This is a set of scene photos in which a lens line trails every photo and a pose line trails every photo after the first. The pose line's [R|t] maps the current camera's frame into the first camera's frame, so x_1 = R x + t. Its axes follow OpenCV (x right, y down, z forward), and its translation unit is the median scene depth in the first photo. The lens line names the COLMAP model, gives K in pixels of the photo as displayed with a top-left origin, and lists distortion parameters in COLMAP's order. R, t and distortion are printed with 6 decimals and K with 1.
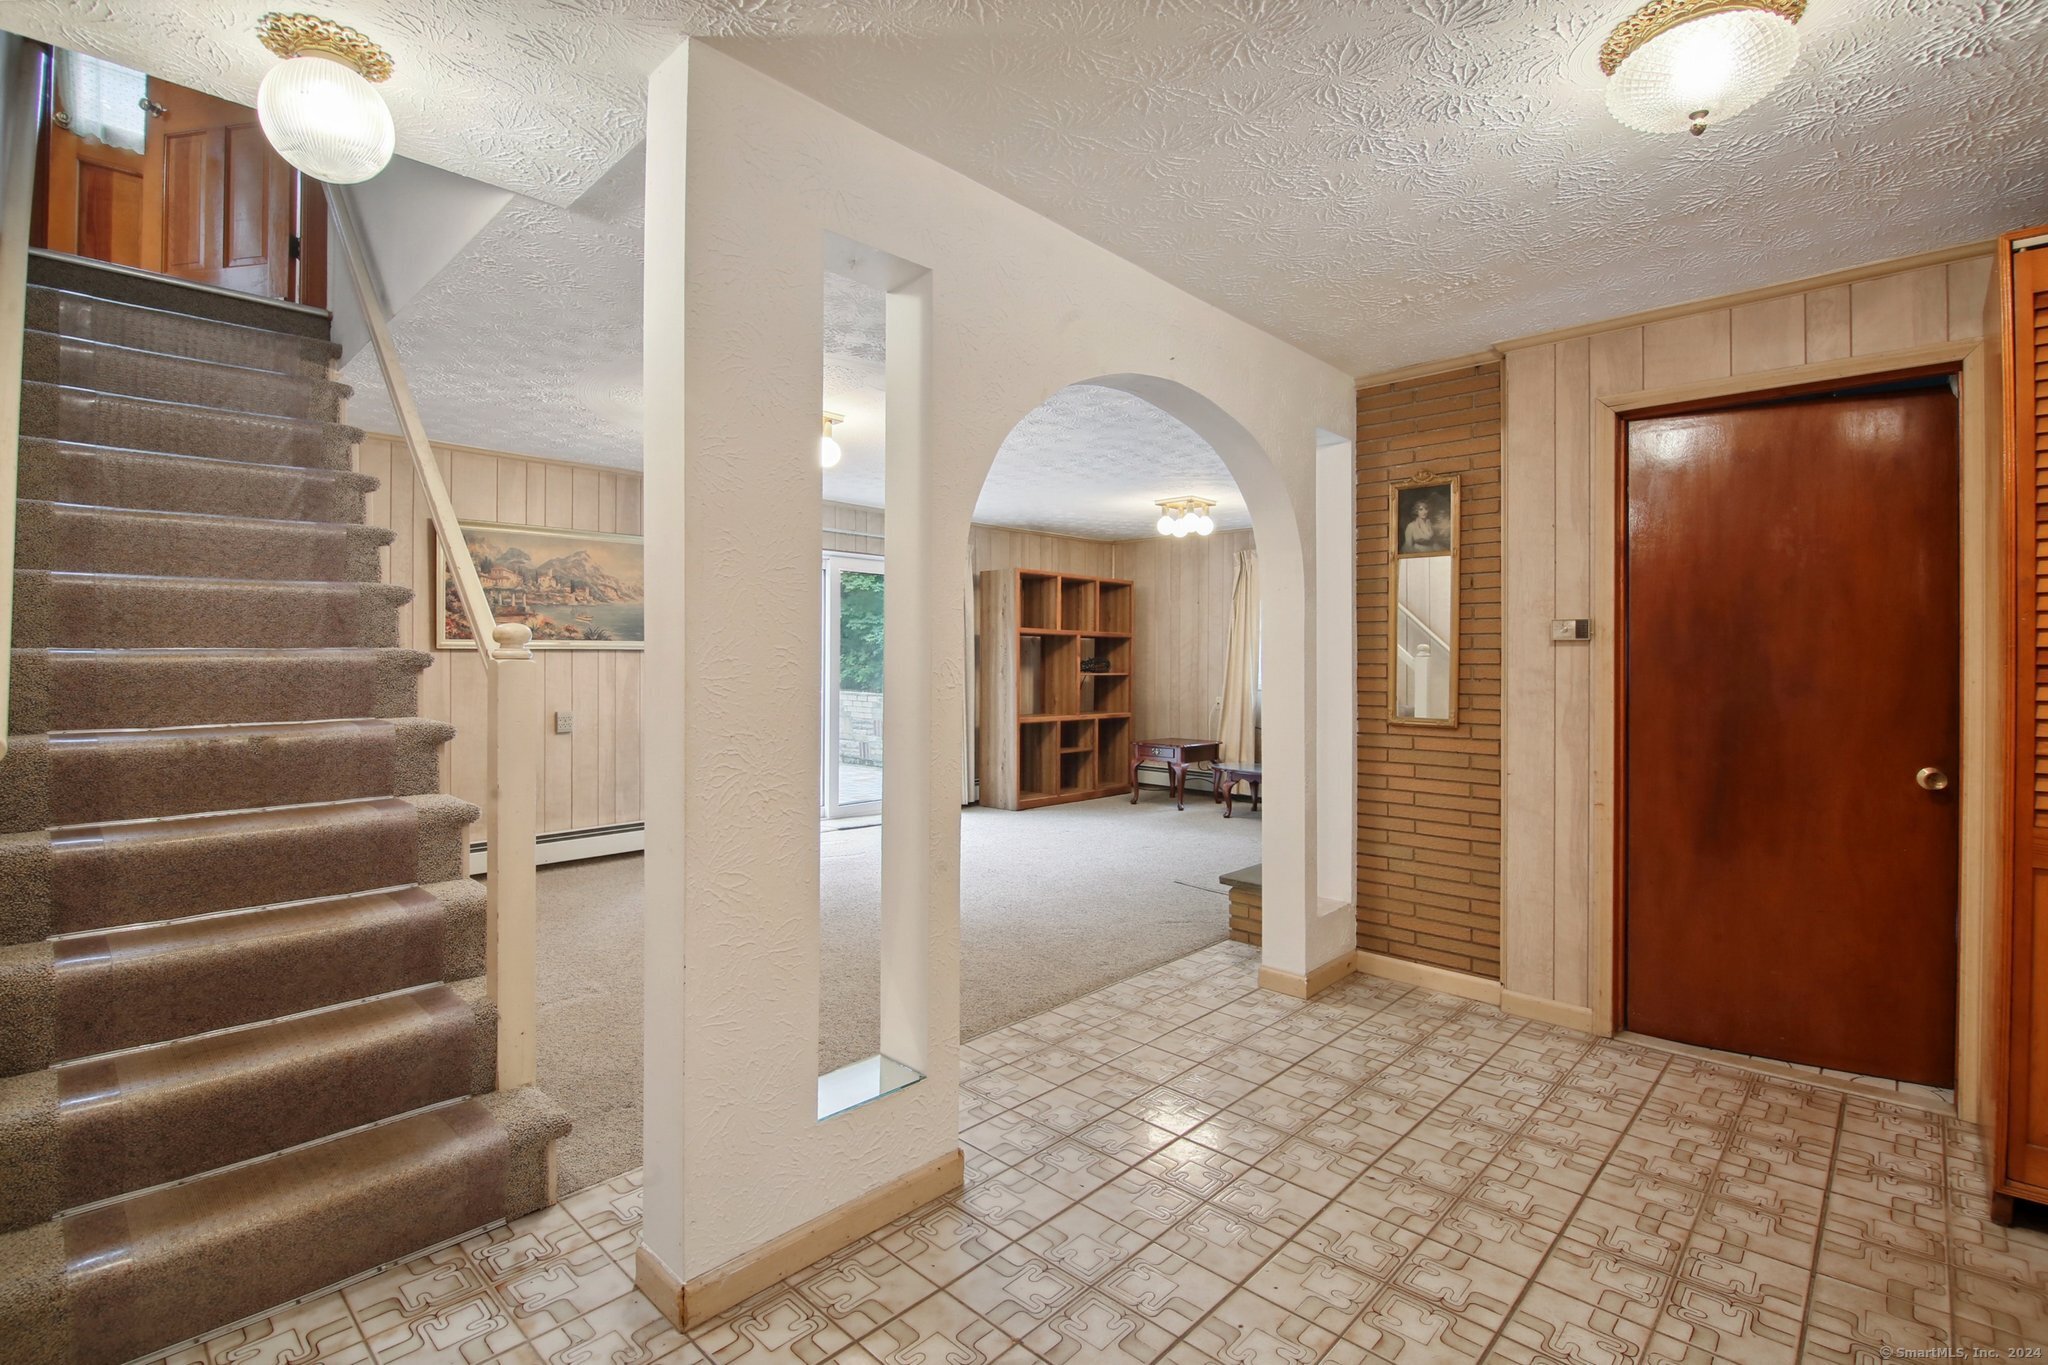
lens RADIAL K [[933.8, 0, 1024.2], [0, 933.8, 653.6], [0, 0, 1]] dist [-0.003506, -0.008975]
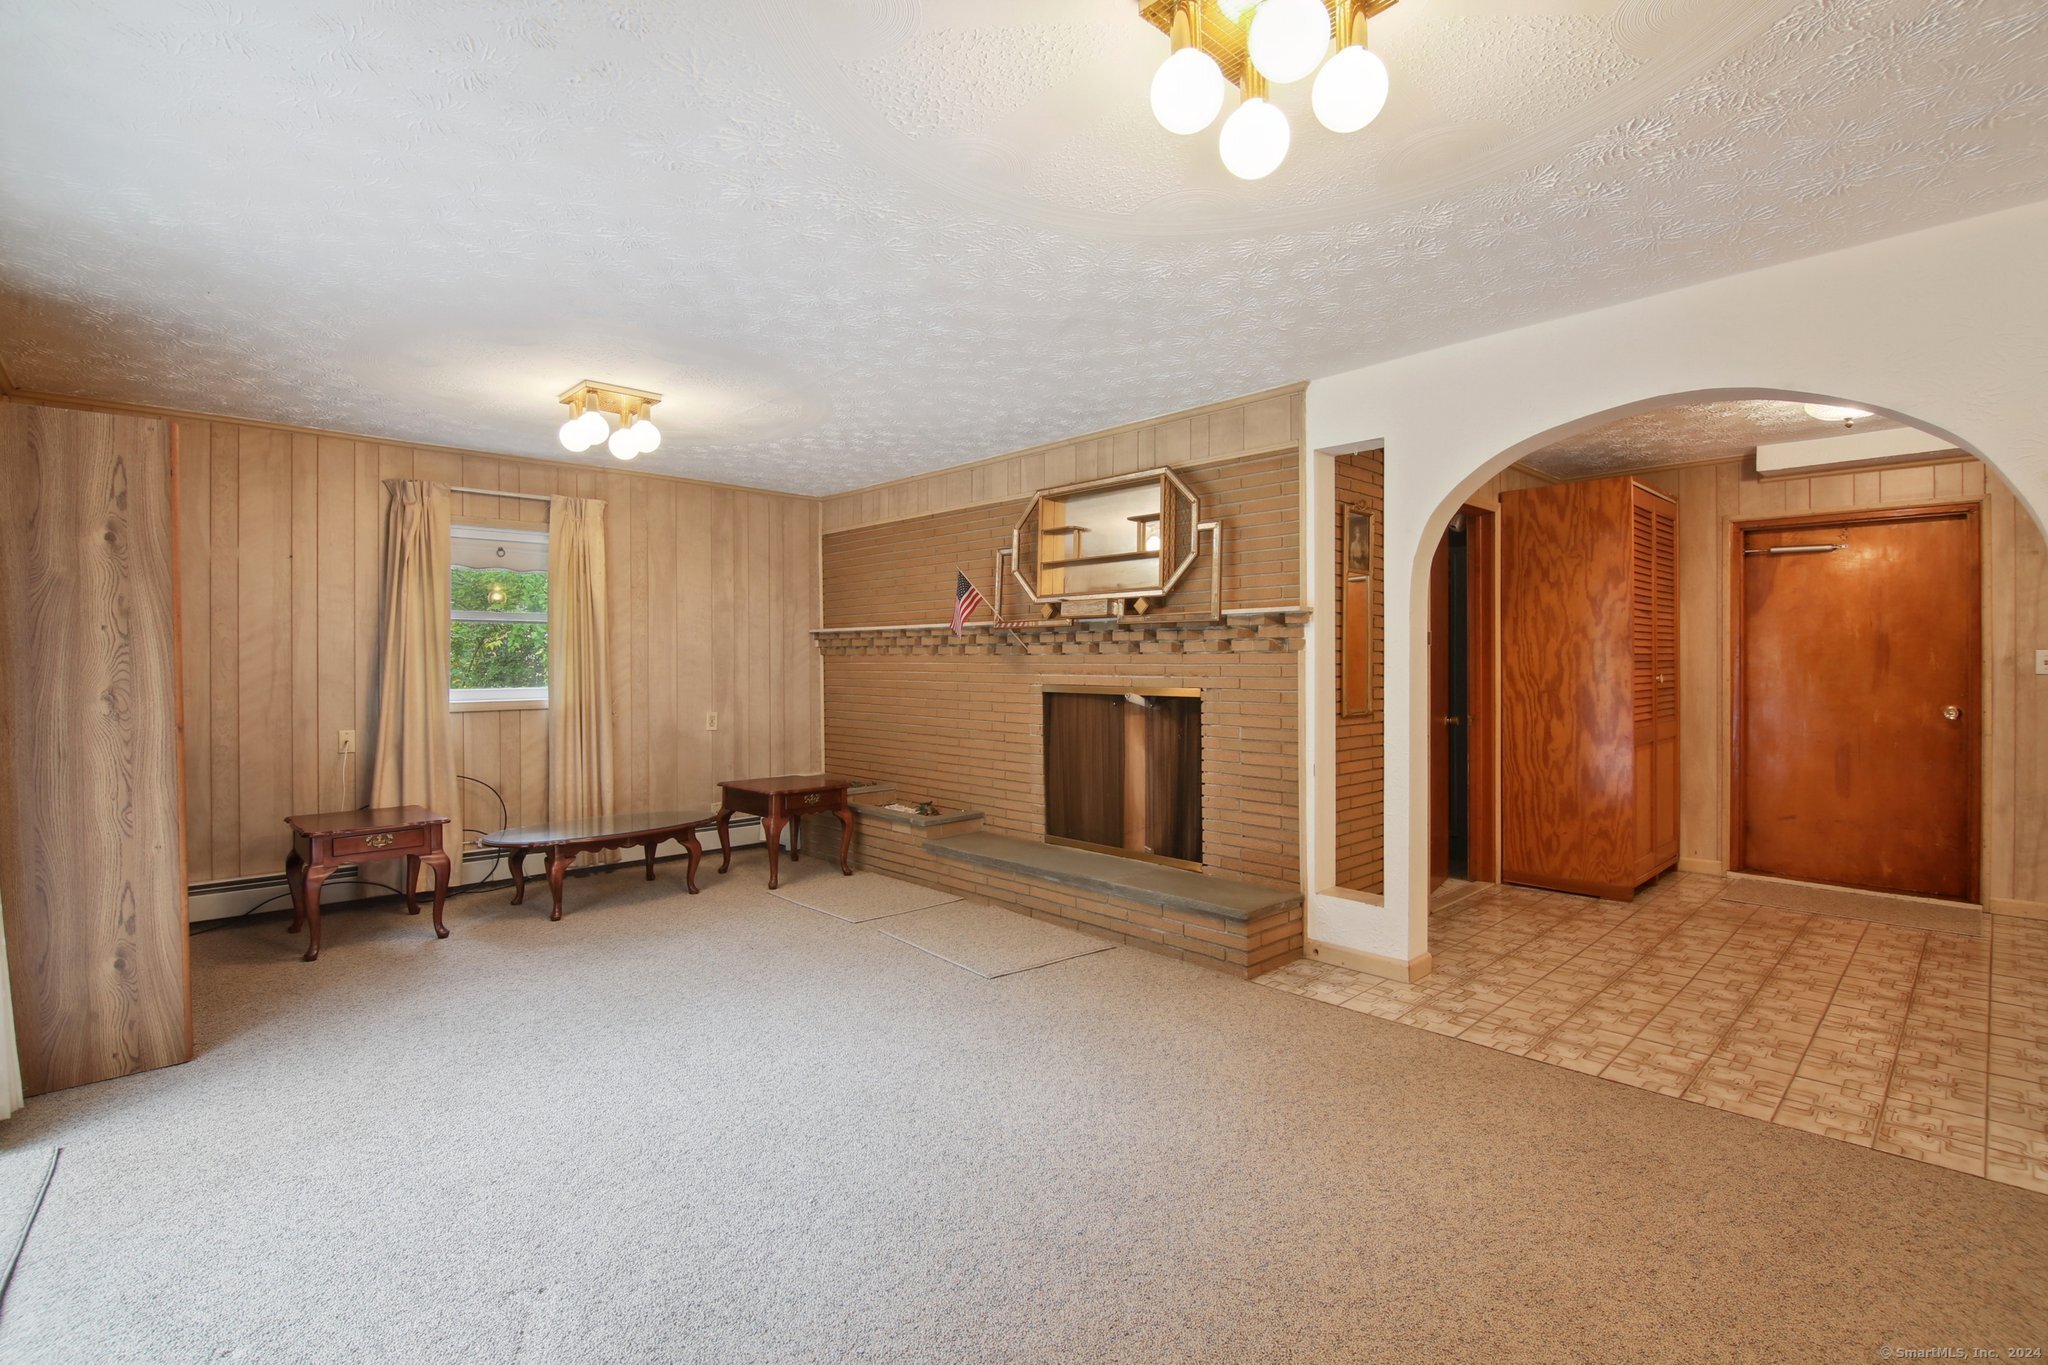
lens RADIAL K [[920.6, 0, 1014.6], [0, 920.6, 671.9], [0, 0, 1]] dist [0.002869, -0.014905]
pose [[0.061060, -0.006205, 0.998115, -0.875849], [-0.002700, 0.999976, 0.006382, 0.015919], [-0.998130, -0.003084, 0.061041, 1.560398]]
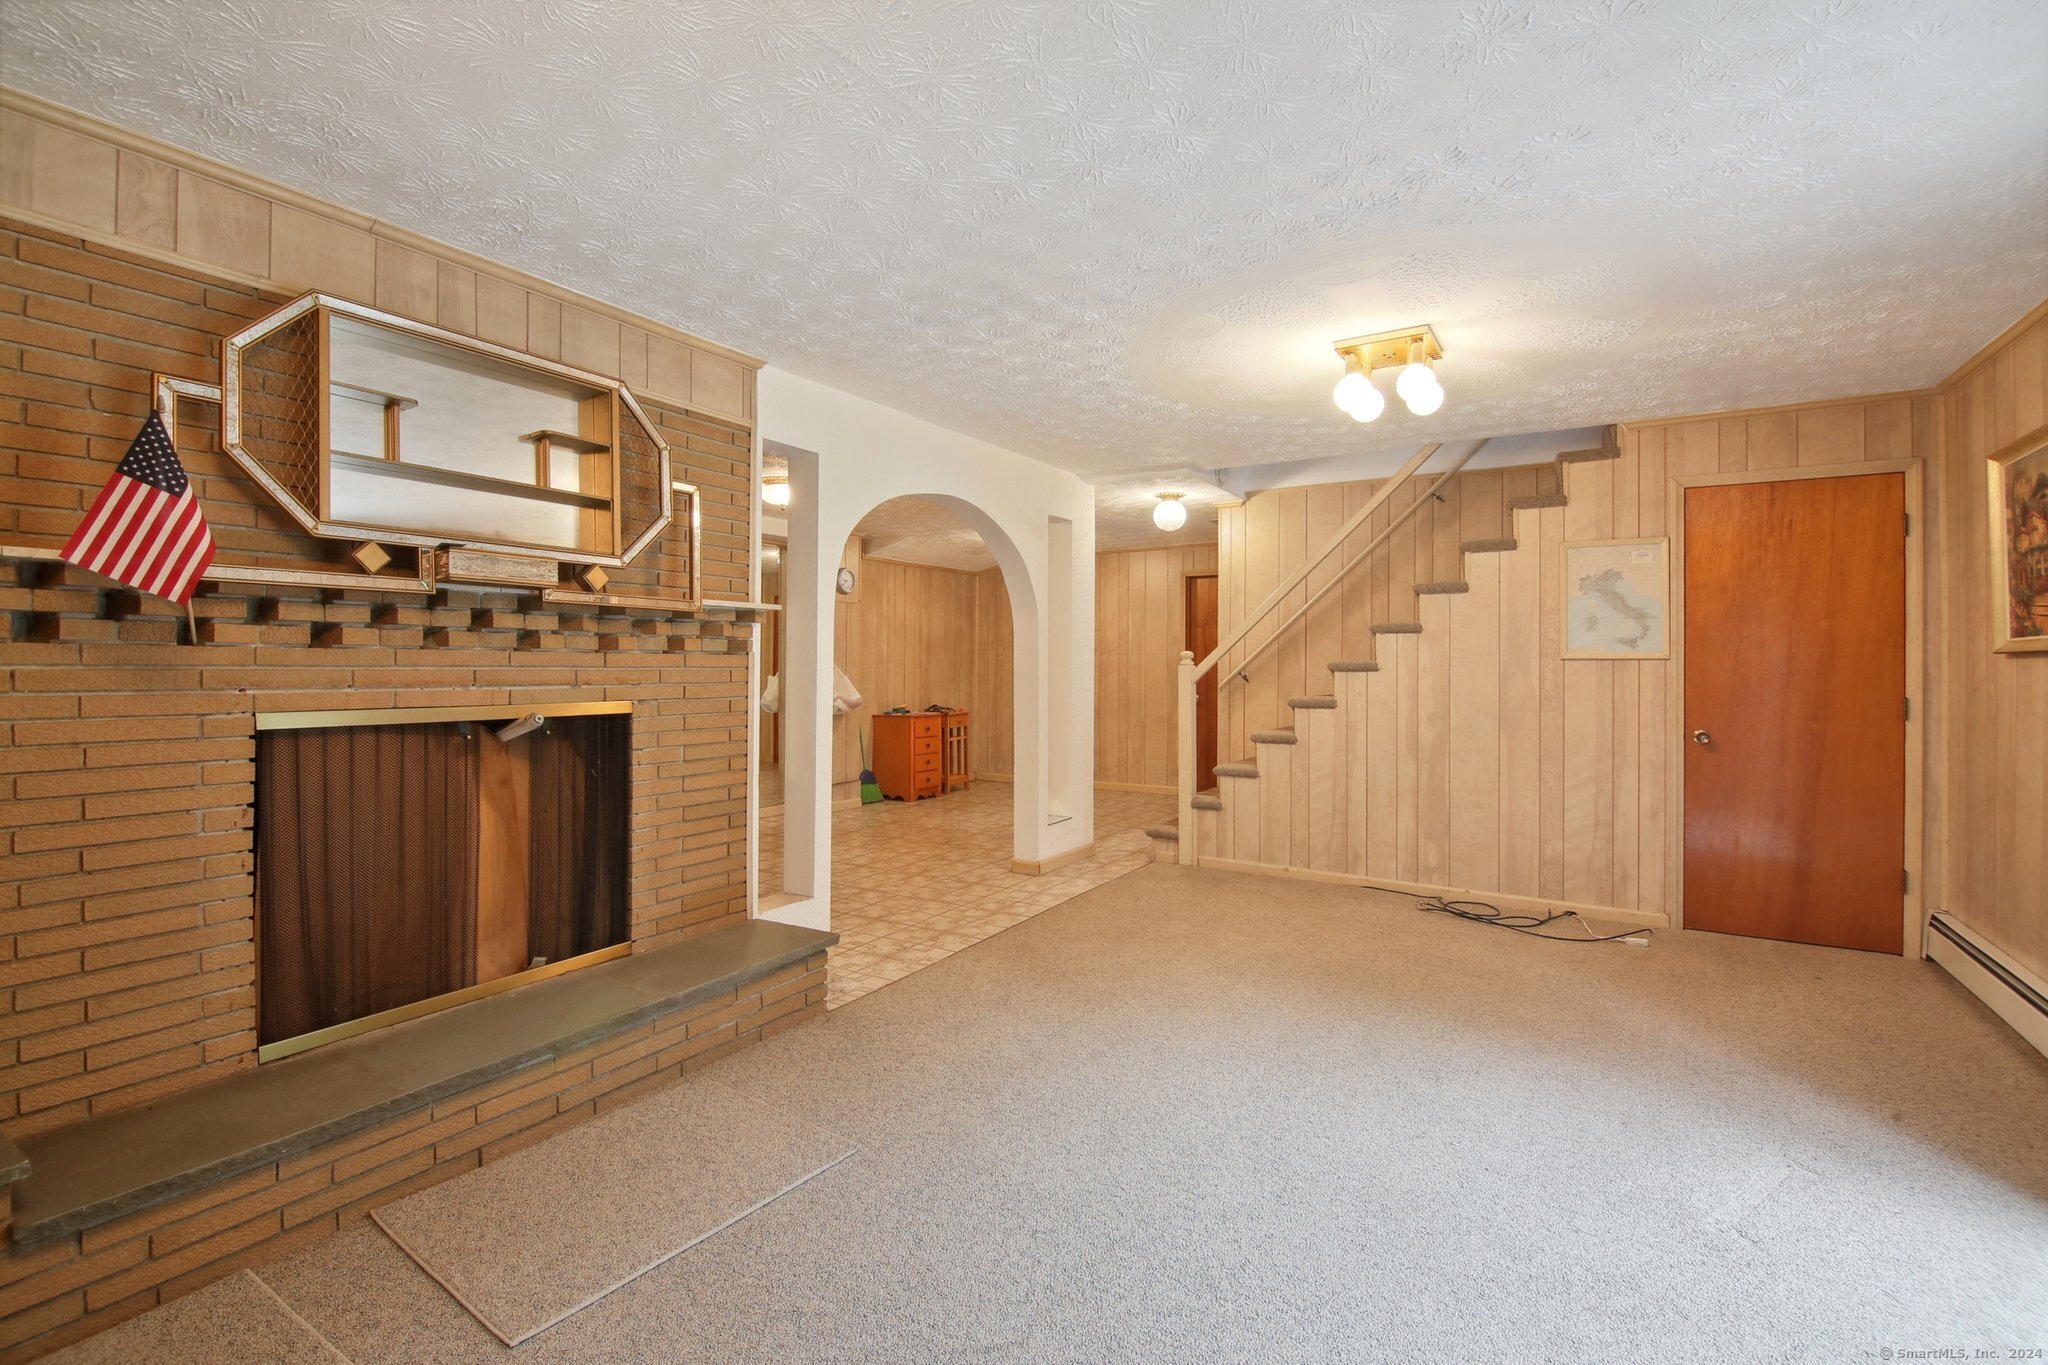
lens RADIAL K [[920.6, 0, 1014.6], [0, 920.6, 671.9], [0, 0, 1]] dist [0.002869, -0.014905]
pose [[-0.981043, 0.005803, -0.193703, 0.284931], [0.005355, 0.999982, 0.002837, 0.016371], [0.193716, 0.001746, -0.981056, 2.418352]]
